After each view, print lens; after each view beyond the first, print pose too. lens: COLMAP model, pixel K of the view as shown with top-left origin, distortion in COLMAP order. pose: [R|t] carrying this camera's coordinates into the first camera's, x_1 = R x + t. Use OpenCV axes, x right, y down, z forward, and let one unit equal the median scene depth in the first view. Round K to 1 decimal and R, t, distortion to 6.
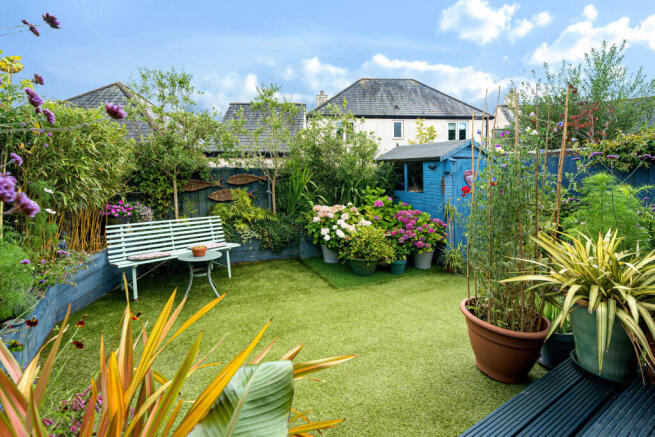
lens RADIAL K [[285.1, 0, 295.9], [0, 285.1, 187.6], [0, 0, 1]] dist [0.000304, 0.001824]
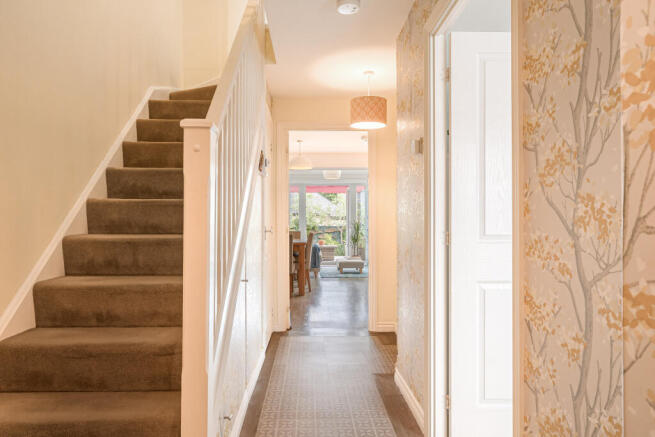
lens RADIAL K [[424.5, 0, 327.2], [0, 424.5, 219.6], [0, 0, 1]] dist [0.000726, 0.000006]
pose [[0.884609, -0.009490, -0.466237, 1.765305], [-0.027347, 0.997017, -0.072180, 0.170262], [0.465531, 0.076601, 0.881710, -2.685329]]
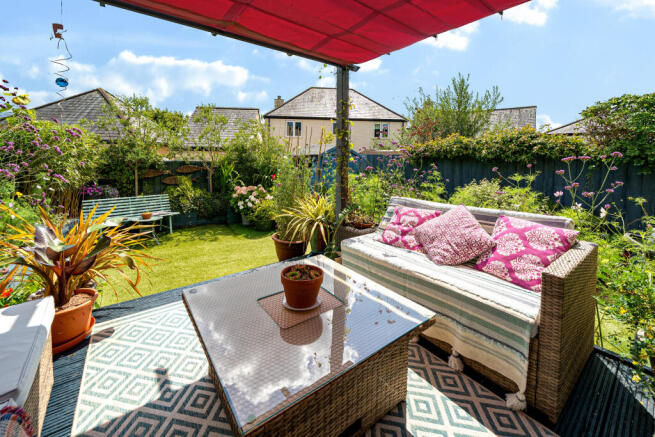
lens RADIAL K [[271.9, 0, 324.8], [0, 271.9, 162.0], [0, 0, 1]] dist [0.001335, -0.001732]
pose [[0.991358, 0.002342, 0.131162, 0.364219], [0.002626, 0.999286, -0.037692, -0.013180], [-0.131157, 0.037711, 0.990644, -0.527331]]
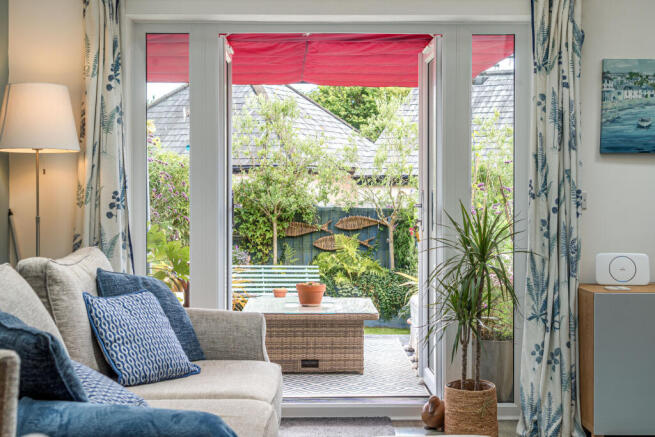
lens RADIAL K [[998.6, 0, 328.2], [0, 998.6, 213.4], [0, 0, 1]] dist [-0.008405, 0.000000]
pose [[0.872954, 0.008939, -0.487721, 1.216169], [-0.031220, 0.998806, -0.037574, 0.056182], [0.486803, 0.048027, 0.872191, -1.589542]]
